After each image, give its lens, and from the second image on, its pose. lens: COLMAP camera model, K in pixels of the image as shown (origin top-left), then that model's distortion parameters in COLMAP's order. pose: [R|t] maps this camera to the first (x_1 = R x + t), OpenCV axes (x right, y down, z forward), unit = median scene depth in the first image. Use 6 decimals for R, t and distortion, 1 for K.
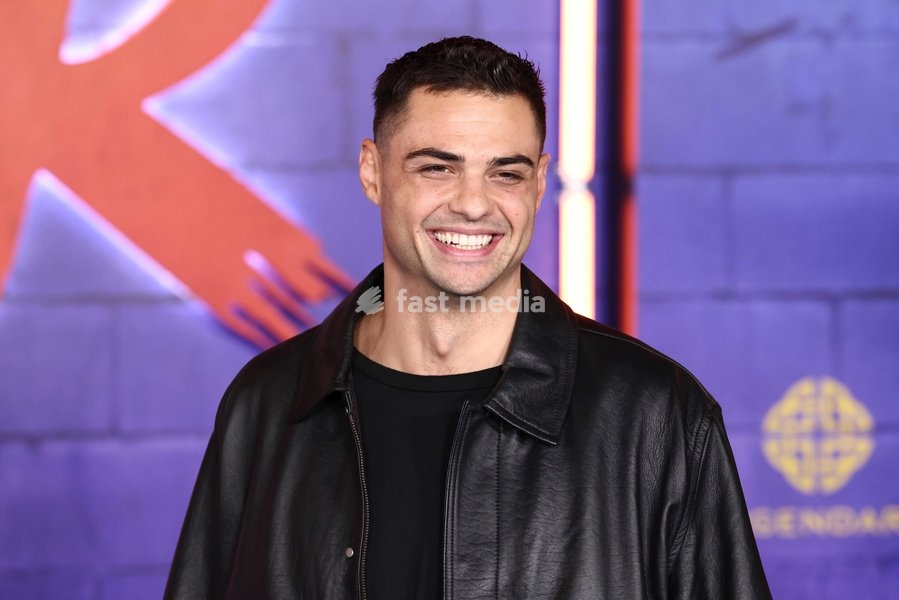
lens RADIAL K [[2892.5, 0, 452.4], [0, 2892.5, 300.9], [0, 0, 1]] dist [0.469910, 0.000000]
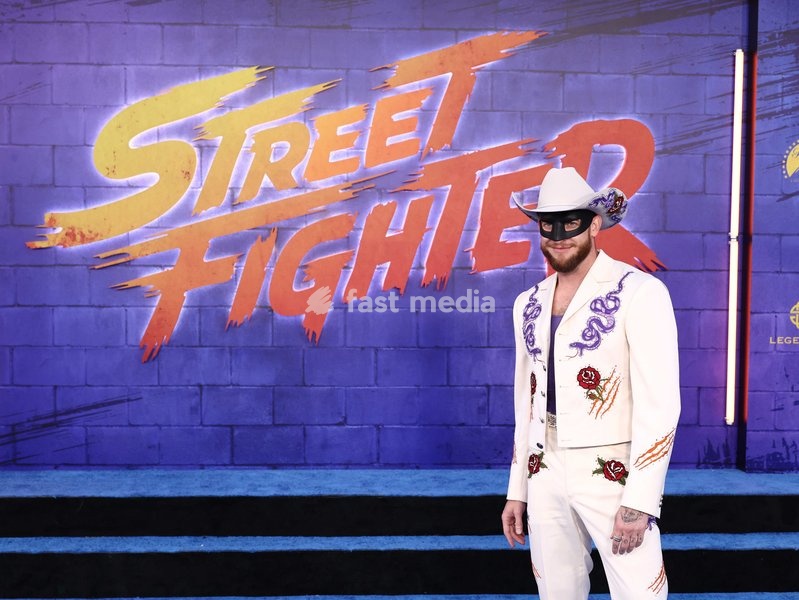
lens RADIAL K [[1623.9, 0, 364.7], [0, 1623.9, 264.3], [0, 0, 1]] dist [0.007108, 0.000000]
pose [[0.984742, 0.022096, -0.172613, -0.053067], [-0.023090, 0.999726, -0.003752, 0.006942], [0.172483, 0.007681, 0.984983, -0.929316]]
